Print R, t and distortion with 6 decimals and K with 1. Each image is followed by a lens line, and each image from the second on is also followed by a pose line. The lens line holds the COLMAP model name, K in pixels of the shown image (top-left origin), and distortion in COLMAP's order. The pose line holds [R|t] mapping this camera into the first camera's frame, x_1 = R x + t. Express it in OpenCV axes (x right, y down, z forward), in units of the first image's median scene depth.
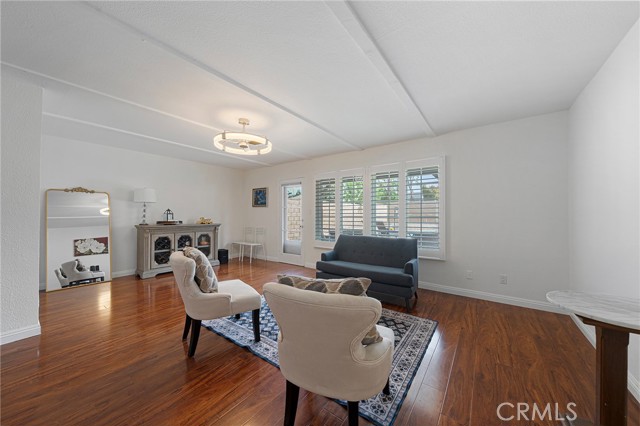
lens RADIAL K [[228.1, 0, 317.9], [0, 228.1, 213.0], [0, 0, 1]] dist [-0.000340, 0.000009]
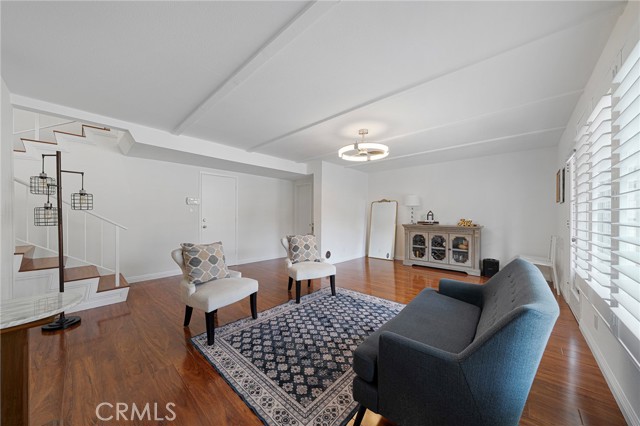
lens RADIAL K [[220.4, 0, 317.3], [0, 220.4, 216.6], [0, 0, 1]] dist [-0.004257, -0.000299]
pose [[-0.105314, 0.003082, -0.994434, 0.513408], [0.007648, 0.999968, 0.002289, 0.004205], [0.994410, -0.007365, -0.105334, 0.588828]]
